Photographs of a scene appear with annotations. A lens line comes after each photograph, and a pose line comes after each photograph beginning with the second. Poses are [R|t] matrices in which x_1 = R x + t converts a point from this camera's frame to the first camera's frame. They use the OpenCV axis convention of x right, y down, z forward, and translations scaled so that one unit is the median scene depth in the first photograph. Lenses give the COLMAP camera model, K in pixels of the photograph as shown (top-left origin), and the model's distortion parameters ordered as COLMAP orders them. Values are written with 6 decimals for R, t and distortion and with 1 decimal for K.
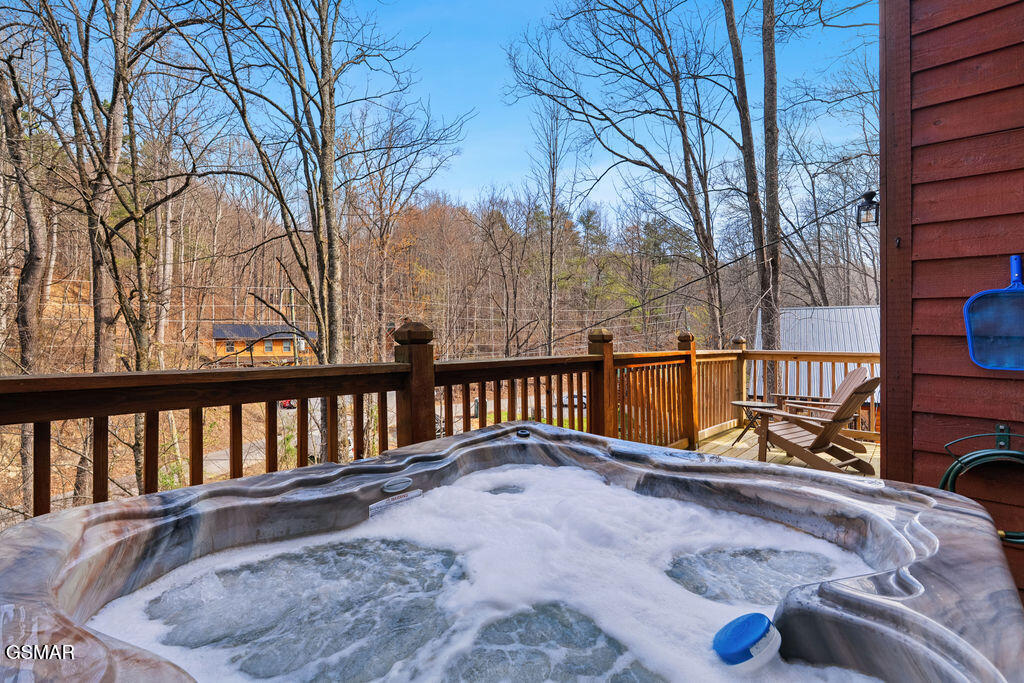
lens RADIAL K [[453.5, 0, 510.0], [0, 453.5, 346.0], [0, 0, 1]] dist [-0.002132, 0.000506]
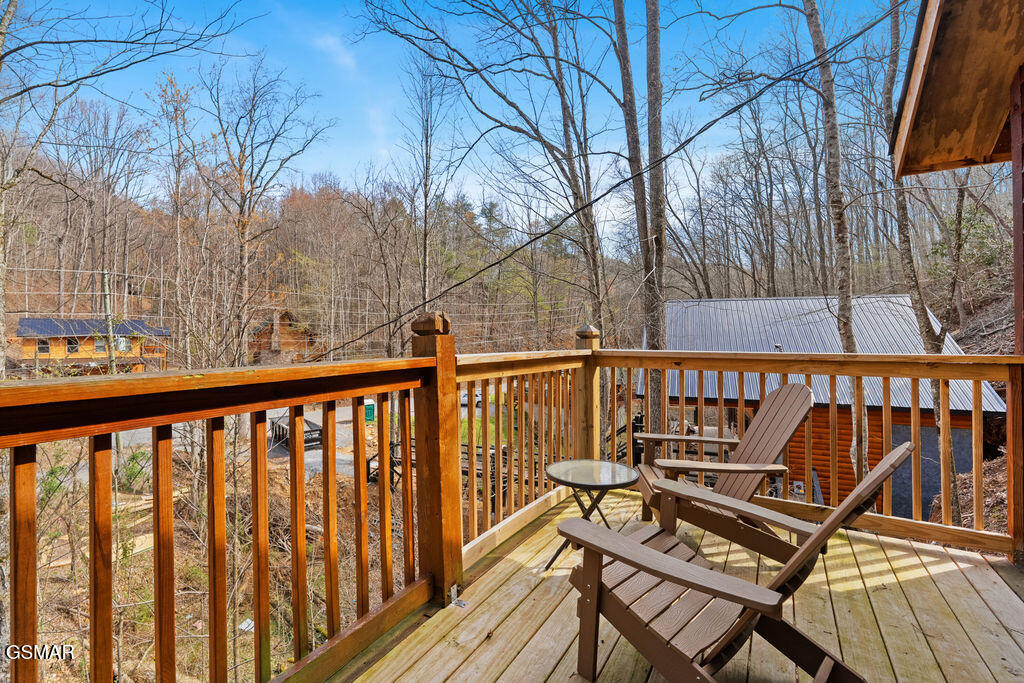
lens RADIAL K [[461.7, 0, 495.4], [0, 461.7, 340.0], [0, 0, 1]] dist [0.002359, 0.000405]
pose [[0.984790, -0.006309, 0.173636, 0.099029], [0.006641, 0.999977, -0.001329, -0.001151], [-0.173624, 0.002462, 0.984809, 0.153321]]
